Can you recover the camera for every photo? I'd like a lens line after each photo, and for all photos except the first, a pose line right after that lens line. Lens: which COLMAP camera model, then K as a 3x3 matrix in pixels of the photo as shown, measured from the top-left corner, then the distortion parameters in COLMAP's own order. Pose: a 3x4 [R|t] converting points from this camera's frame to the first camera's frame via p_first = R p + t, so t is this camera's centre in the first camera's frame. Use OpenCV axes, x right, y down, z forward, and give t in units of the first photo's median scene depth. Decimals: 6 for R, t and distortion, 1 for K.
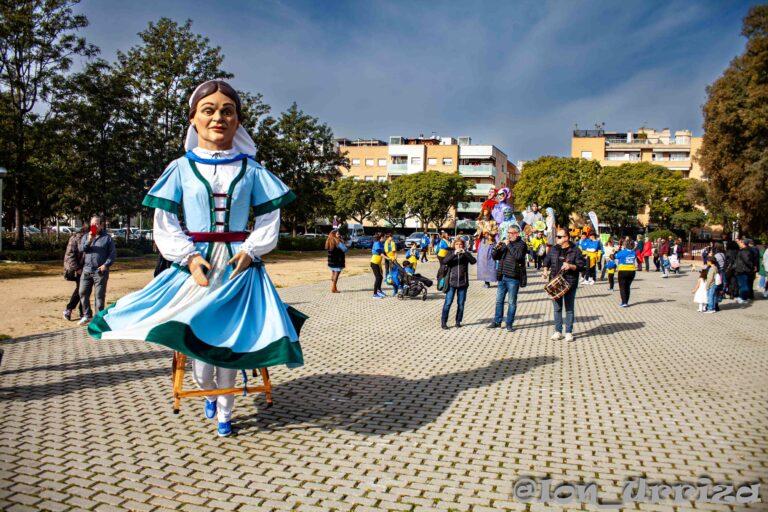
lens RADIAL K [[610.2, 0, 384.0], [0, 610.2, 256.0], [0, 0, 1]] dist [-0.135454, 0.099832]
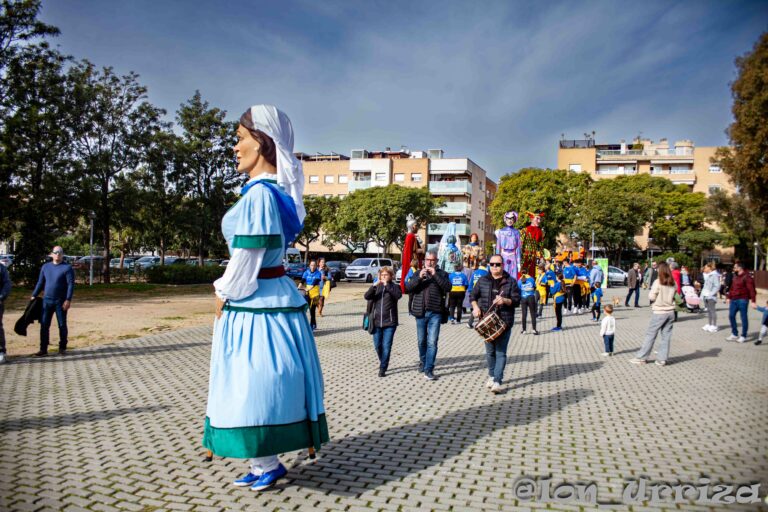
lens RADIAL K [[610.2, 0, 384.0], [0, 610.2, 256.0], [0, 0, 1]] dist [-0.135454, 0.099832]
pose [[0.999849, -0.004472, 0.016804, 0.047905], [0.005198, 0.999045, -0.043372, -0.005008], [-0.016594, 0.043453, 0.998918, 0.146566]]
